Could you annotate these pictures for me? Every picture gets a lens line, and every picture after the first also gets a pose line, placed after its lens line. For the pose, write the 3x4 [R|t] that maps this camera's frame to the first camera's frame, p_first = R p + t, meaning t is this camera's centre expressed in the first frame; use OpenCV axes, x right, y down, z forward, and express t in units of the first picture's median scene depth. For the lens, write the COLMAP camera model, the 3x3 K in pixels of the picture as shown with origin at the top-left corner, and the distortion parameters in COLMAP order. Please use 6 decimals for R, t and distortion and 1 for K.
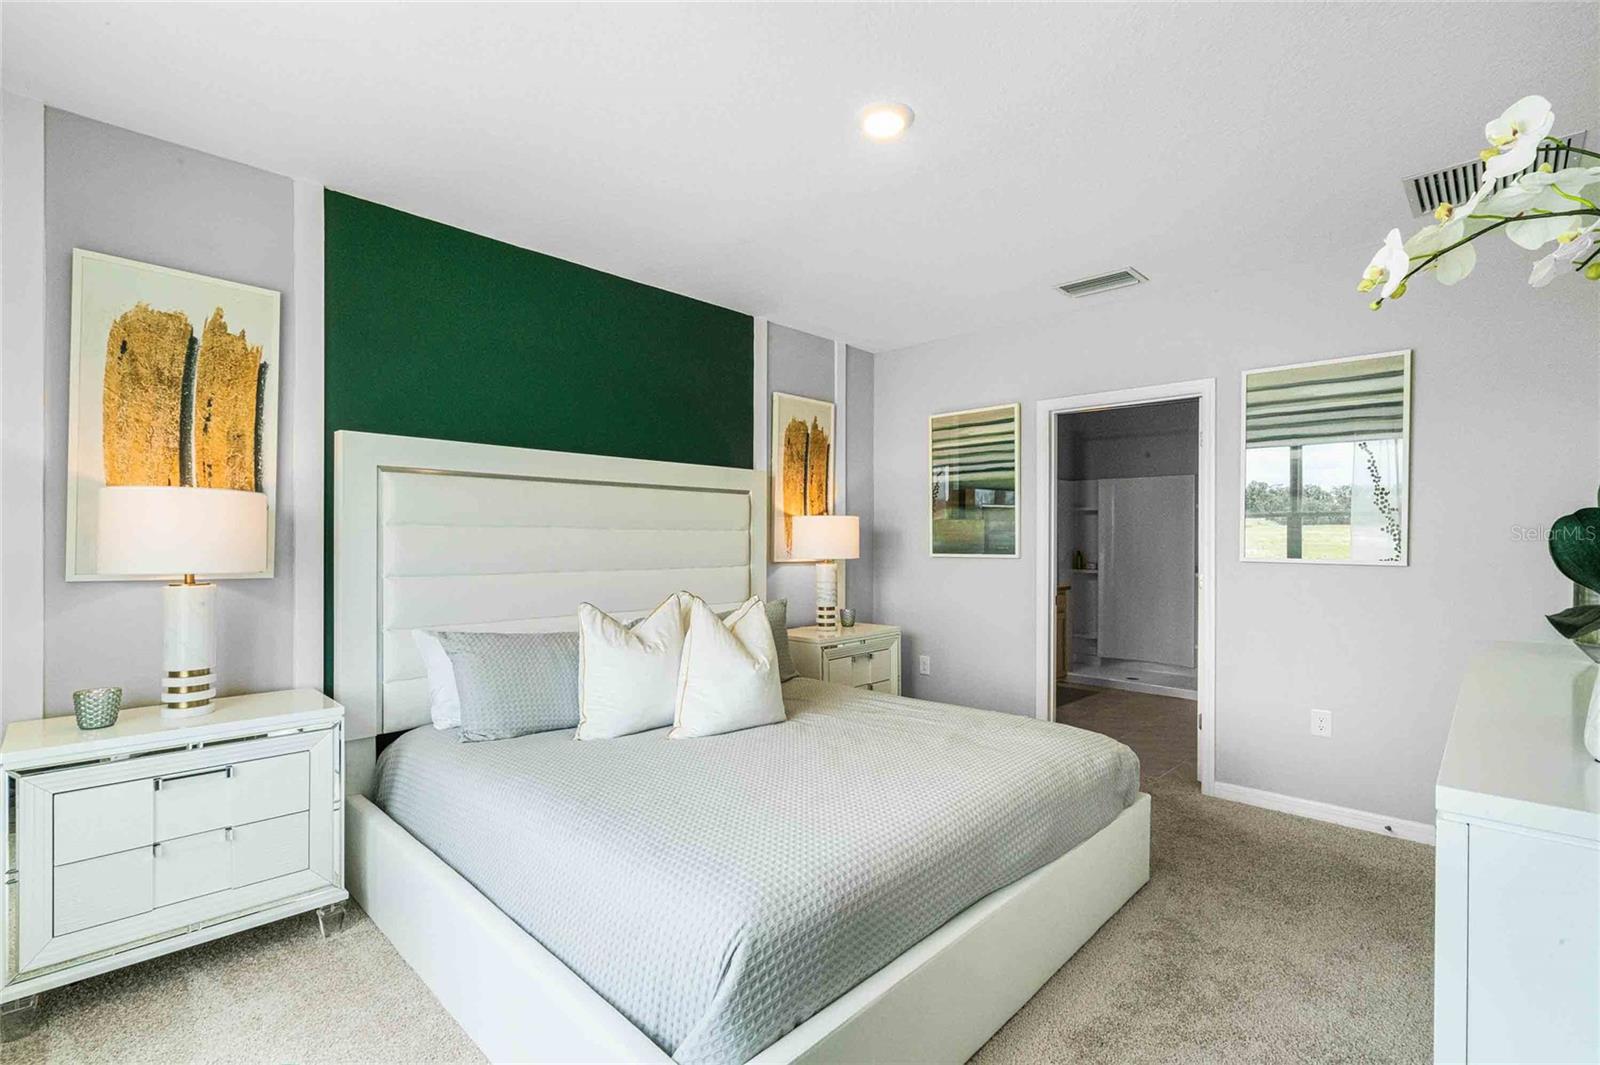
lens RADIAL K [[726.5, 0, 844.5], [0, 726.5, 531.7], [0, 0, 1]] dist [0.003048, 0.000644]
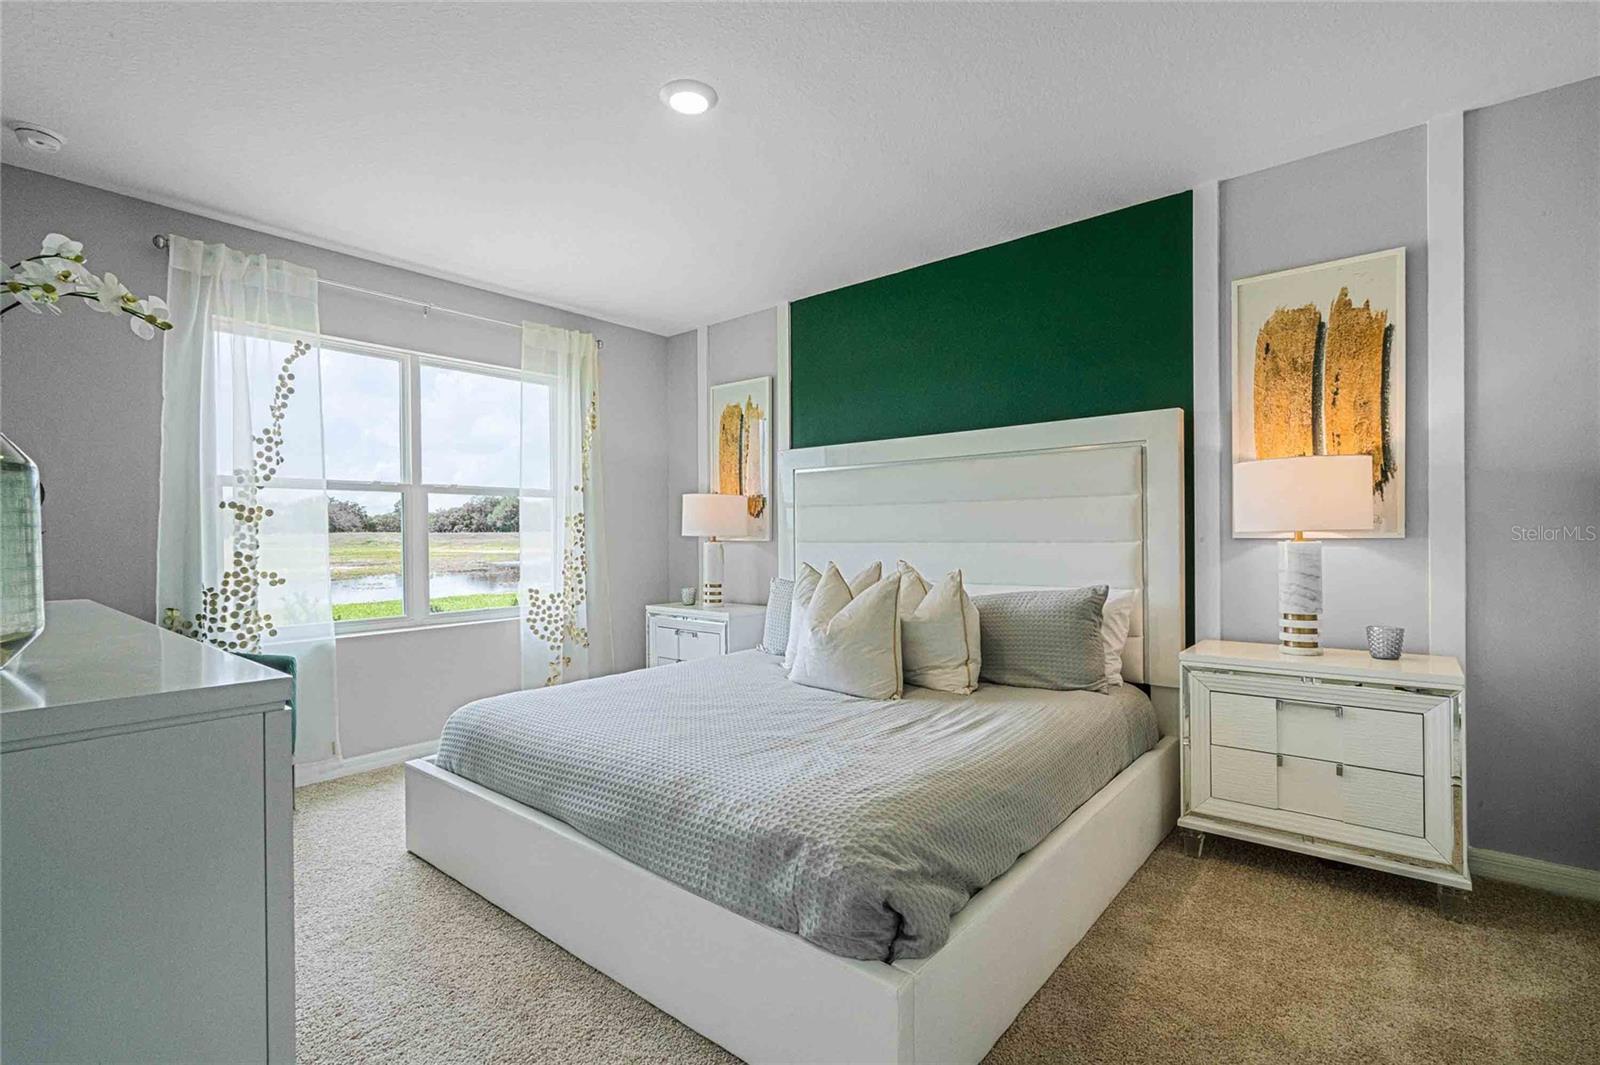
lens RADIAL K [[726.5, 0, 844.5], [0, 726.5, 531.7], [0, 0, 1]] dist [0.003048, 0.000644]
pose [[0.081343, 0.007206, -0.996660, 0.165570], [0.049129, 0.998729, 0.011230, 0.005354], [0.995475, -0.049878, 0.080885, 0.169209]]
